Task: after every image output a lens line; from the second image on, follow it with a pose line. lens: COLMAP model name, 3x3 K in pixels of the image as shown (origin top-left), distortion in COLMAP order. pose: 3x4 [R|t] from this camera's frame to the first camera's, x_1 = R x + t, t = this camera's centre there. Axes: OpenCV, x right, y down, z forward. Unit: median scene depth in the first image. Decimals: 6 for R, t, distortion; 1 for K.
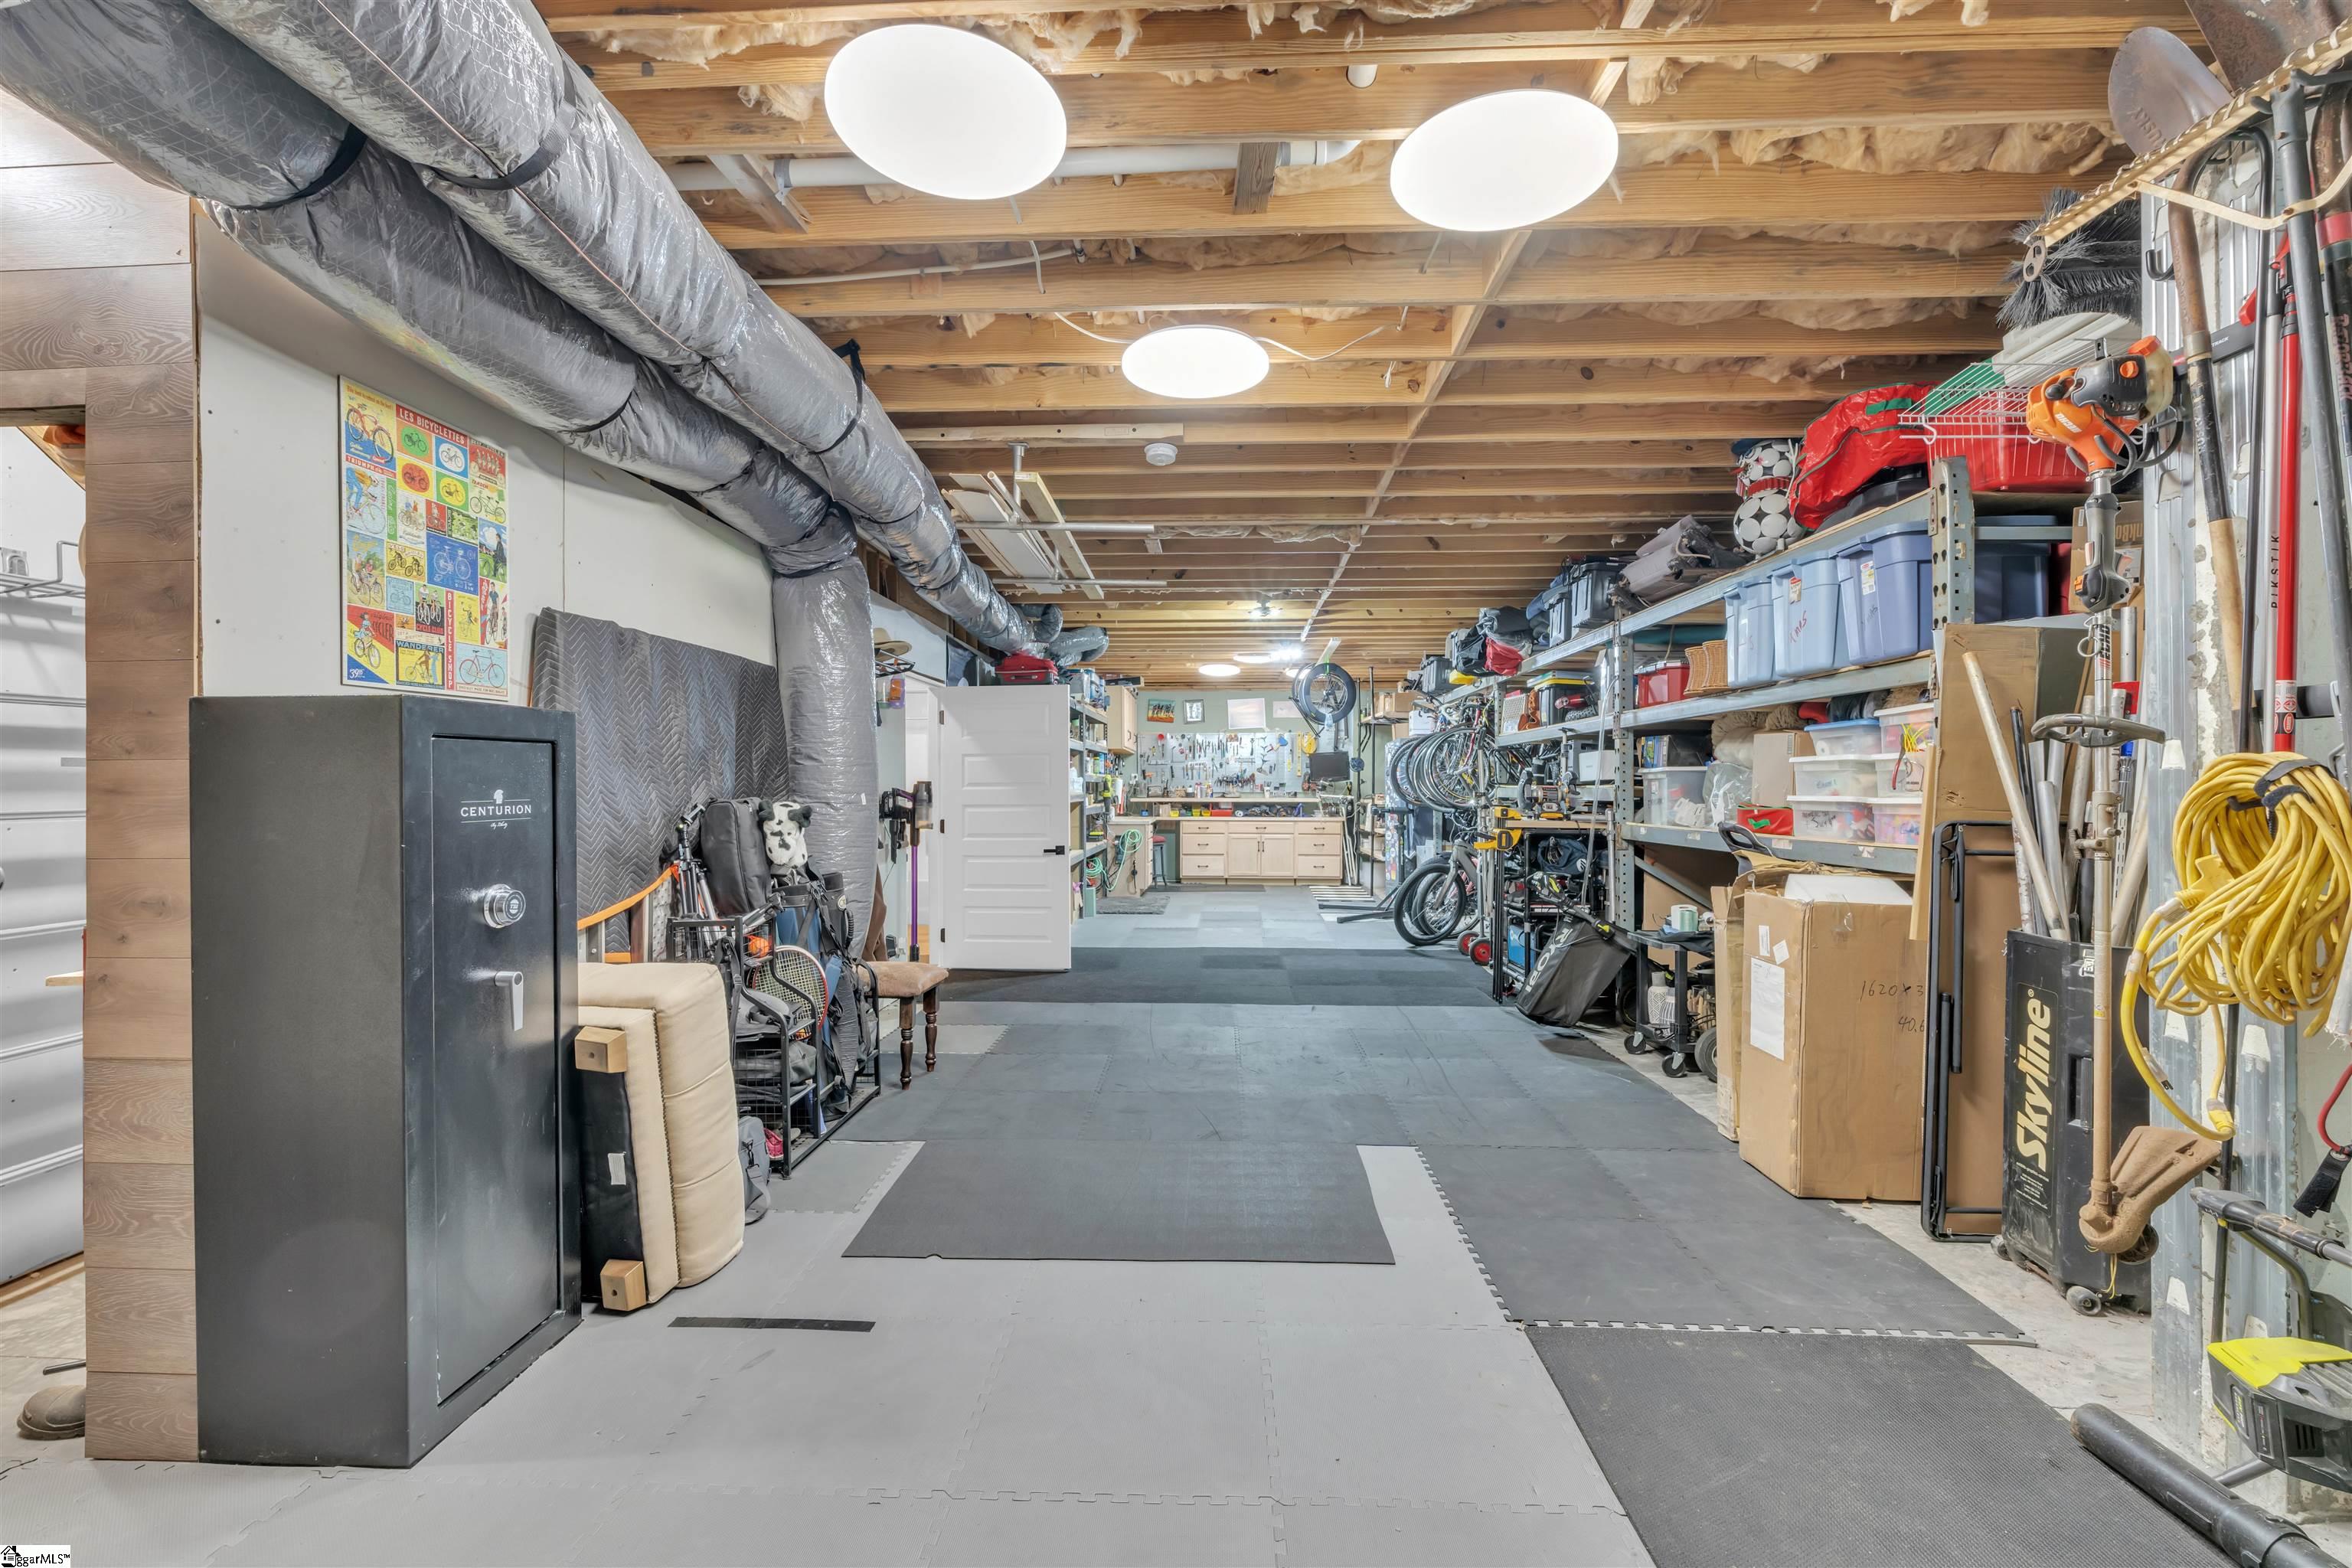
lens RADIAL K [[1030.4, 0, 1172.3], [0, 1030.4, 788.8], [0, 0, 1]] dist [-0.001925, -0.000038]
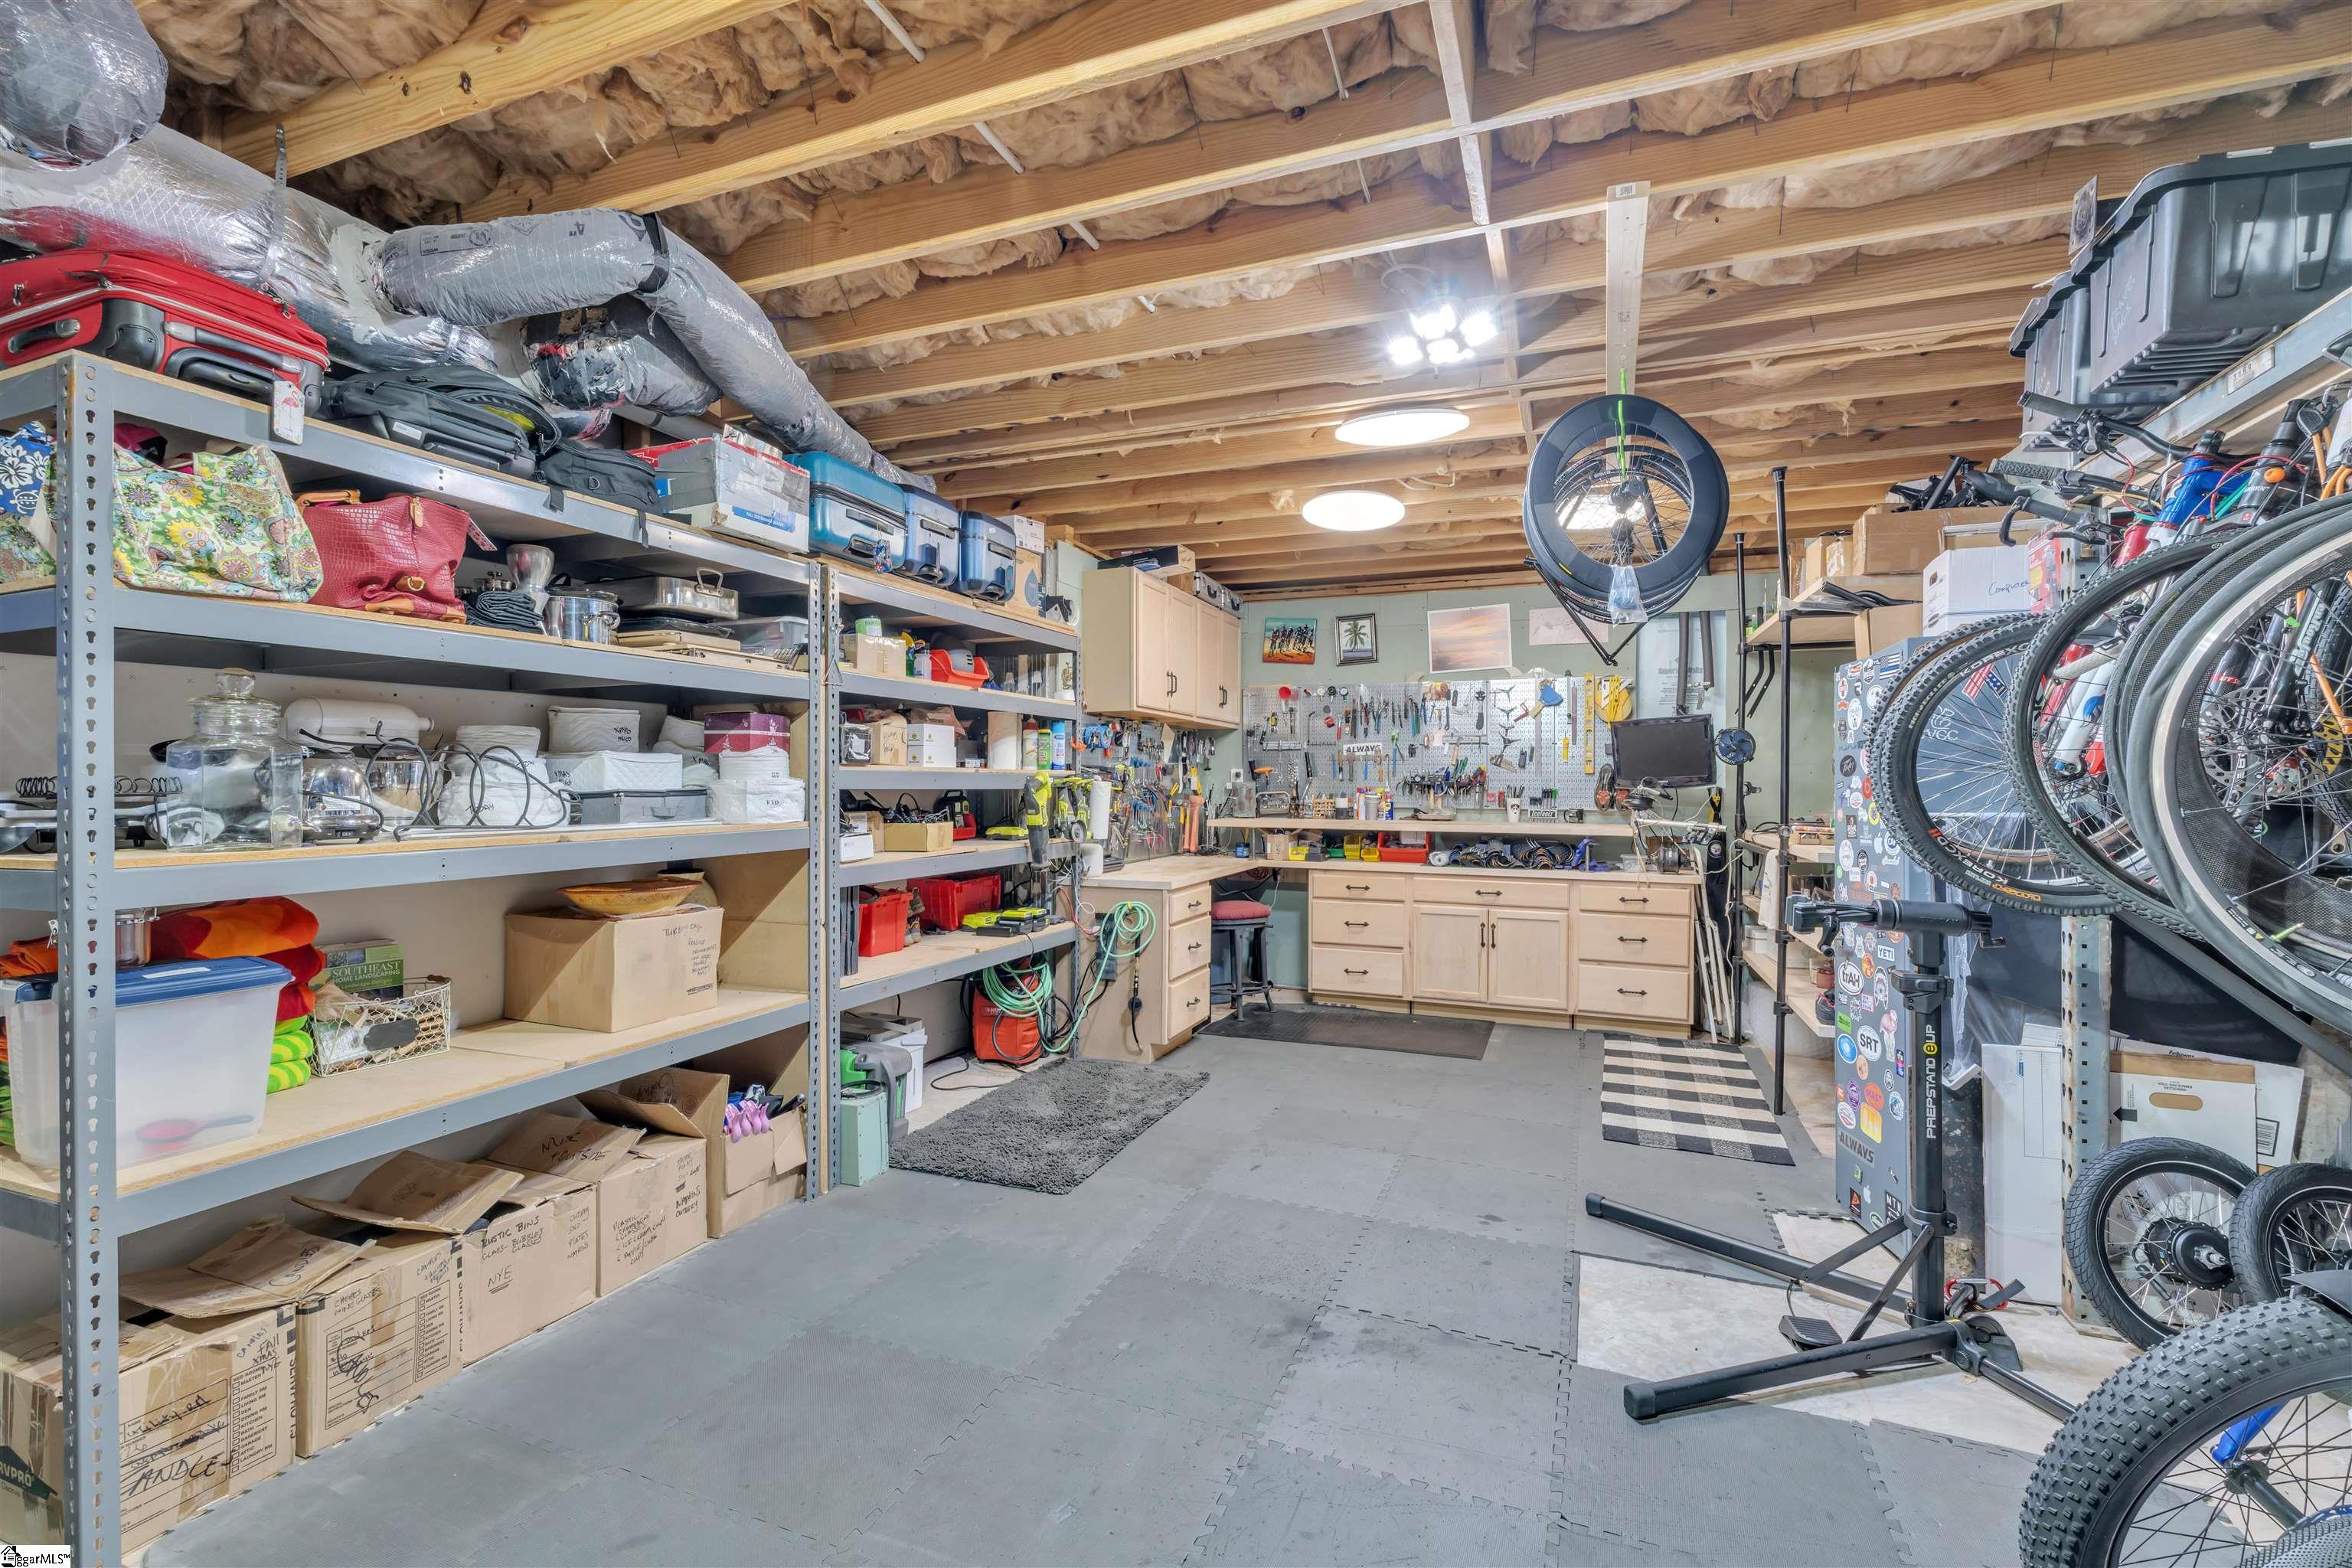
lens RADIAL K [[1030.4, 0, 1178.5], [0, 1030.4, 785.1], [0, 0, 1]] dist [-0.001925, -0.000038]
pose [[0.947461, 0.005186, -0.319829, 0.100173], [-0.005423, 0.999985, 0.000148, -0.007036], [0.319825, 0.001595, 0.947475, 0.540075]]
